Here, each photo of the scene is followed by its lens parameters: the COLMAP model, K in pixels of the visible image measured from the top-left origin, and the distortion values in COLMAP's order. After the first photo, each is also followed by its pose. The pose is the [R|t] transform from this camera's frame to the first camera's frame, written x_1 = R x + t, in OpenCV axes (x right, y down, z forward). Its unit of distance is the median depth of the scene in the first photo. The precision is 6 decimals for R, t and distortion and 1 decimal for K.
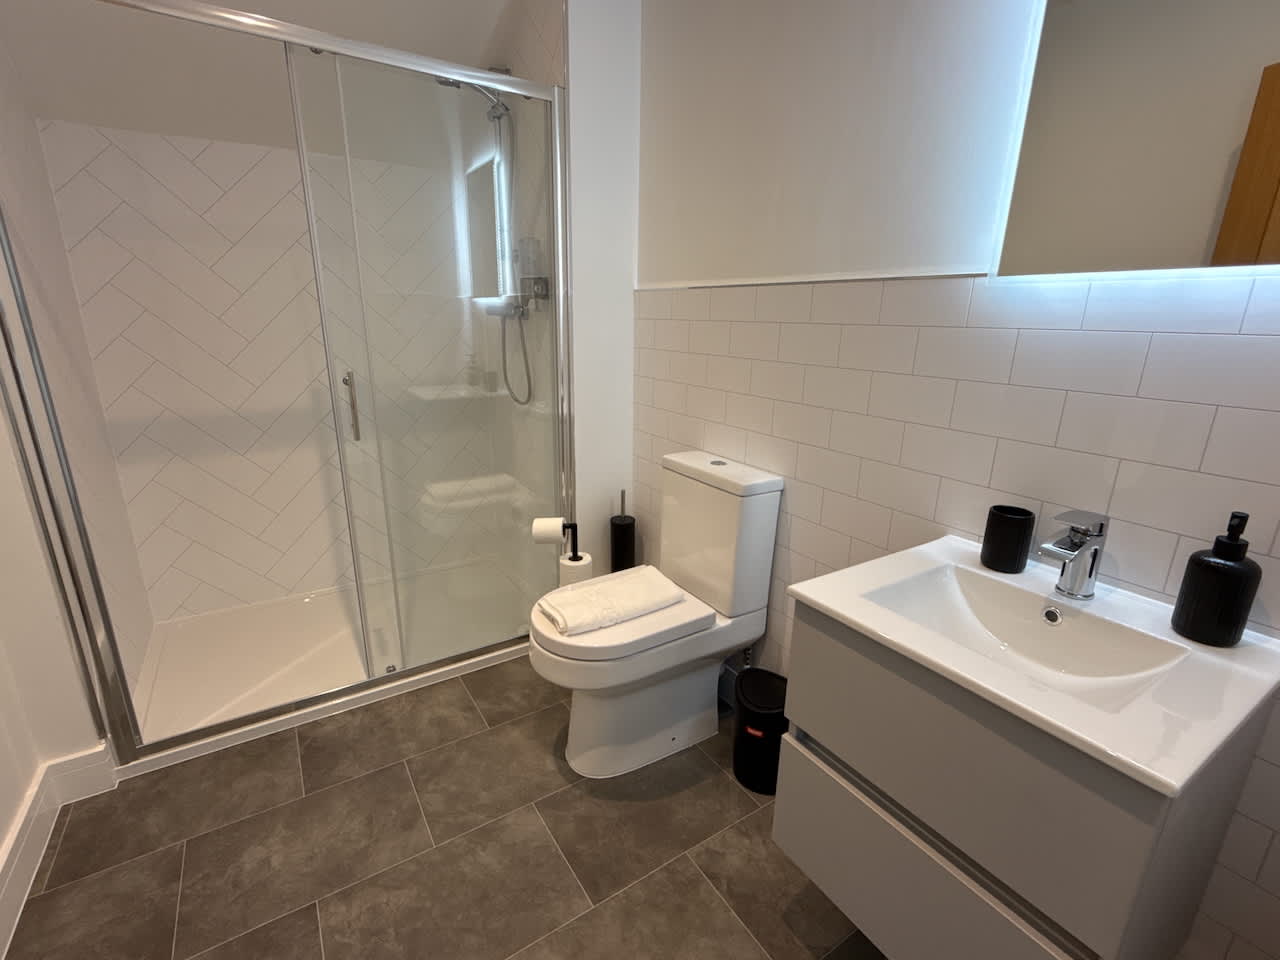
lens RADIAL K [[581.8, 0, 638.6], [0, 581.8, 481.2], [0, 0, 1]] dist [0.005693, -0.000492]
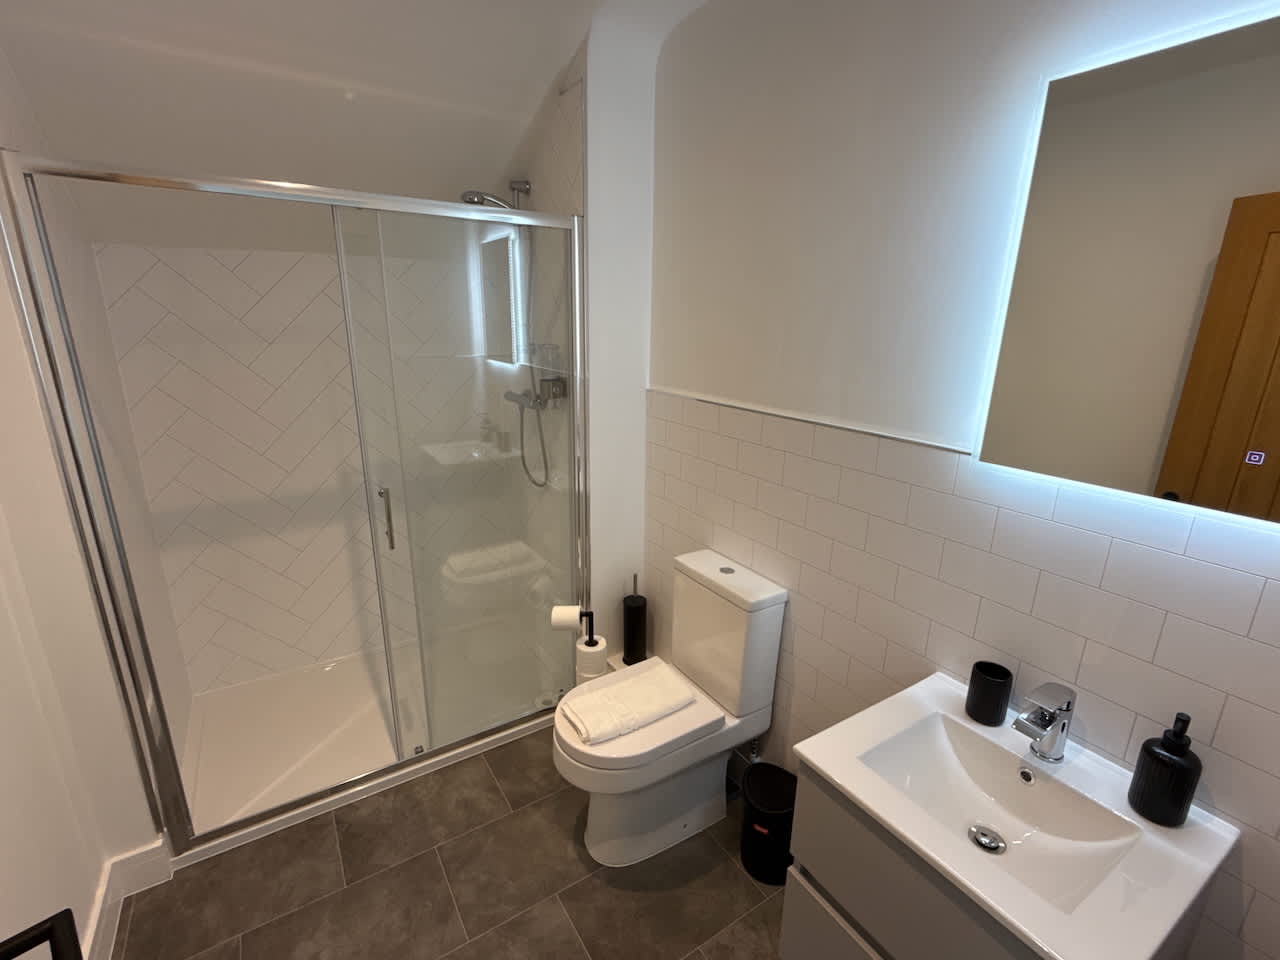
lens RADIAL K [[581.8, 0, 638.7], [0, 581.8, 481.8], [0, 0, 1]] dist [0.005693, -0.000492]
pose [[1.000000, 0.000244, -0.000815, -0.026316], [-0.000244, 1.000000, 0.000335, -0.202128], [0.000815, -0.000335, 1.000000, -0.080155]]
